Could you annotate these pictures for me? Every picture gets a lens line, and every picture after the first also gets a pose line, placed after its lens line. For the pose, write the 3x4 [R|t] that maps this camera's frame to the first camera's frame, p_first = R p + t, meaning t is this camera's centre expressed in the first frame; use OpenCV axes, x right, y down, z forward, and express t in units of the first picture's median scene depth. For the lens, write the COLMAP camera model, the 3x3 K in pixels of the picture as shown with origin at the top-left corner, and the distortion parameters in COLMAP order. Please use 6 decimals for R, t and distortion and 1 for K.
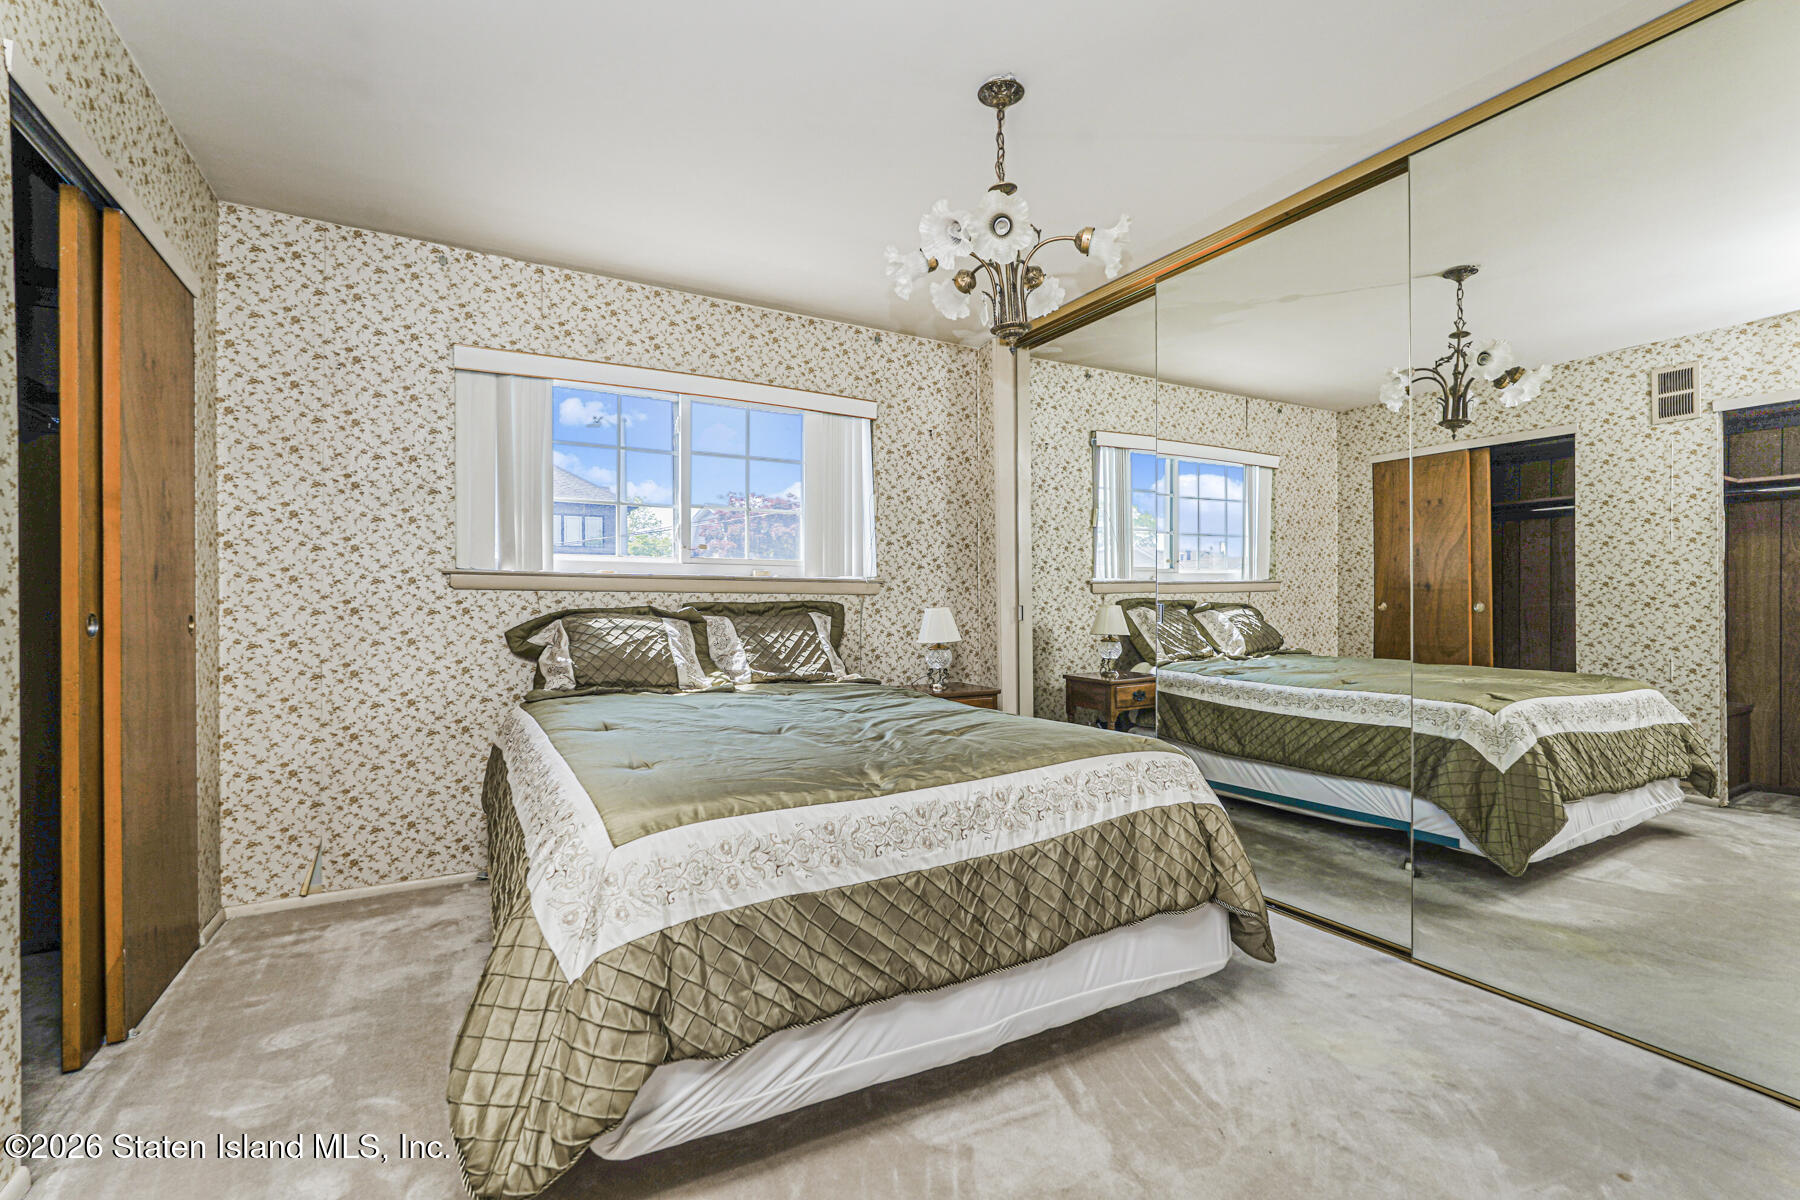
lens RADIAL K [[788.1, 0, 895.4], [0, 788.1, 597.7], [0, 0, 1]] dist [-0.016499, 0.007588]
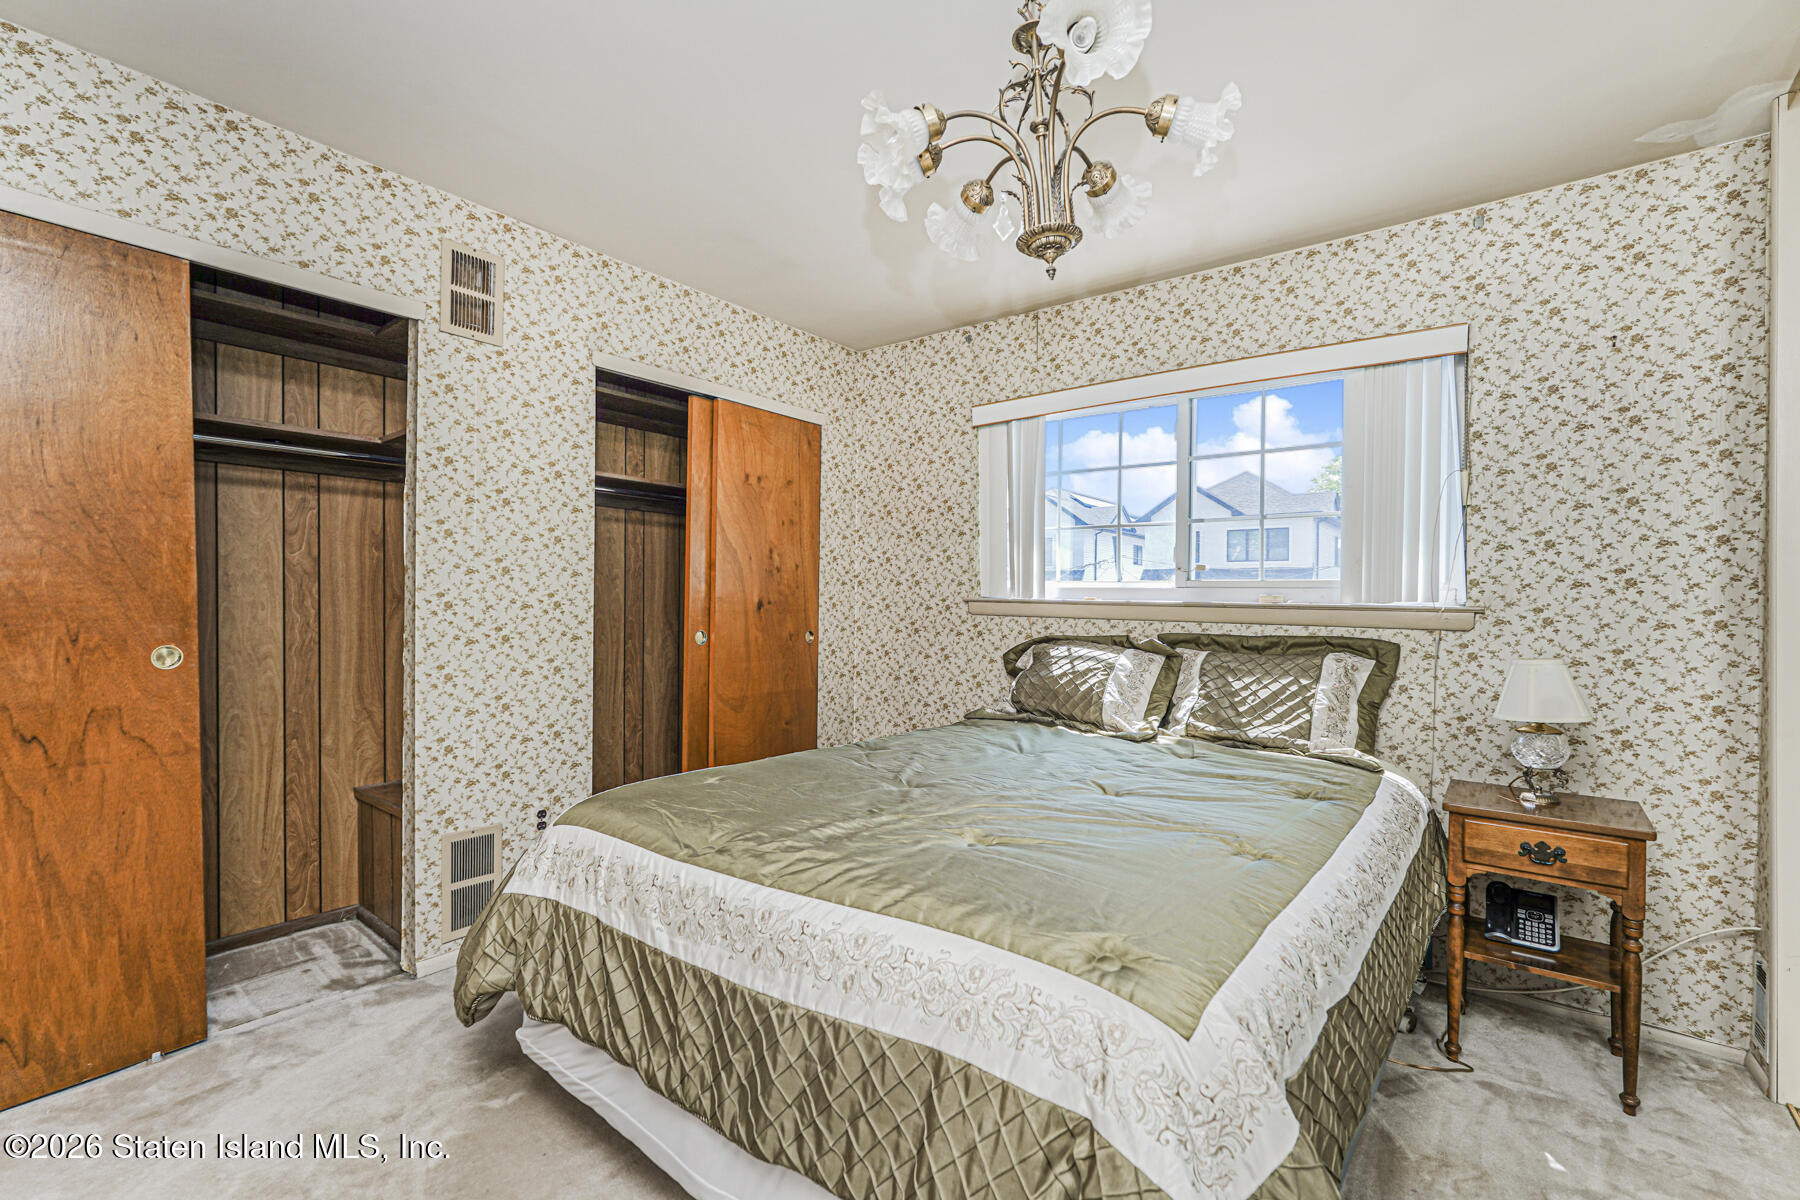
lens RADIAL K [[788.1, 0, 900.3], [0, 788.1, 606.8], [0, 0, 1]] dist [-0.016499, 0.007588]
pose [[0.384858, 0.014647, -0.922860, 0.436298], [-0.003618, 0.999890, 0.014361, -0.035034], [0.922969, -0.002188, 0.384869, 0.391817]]
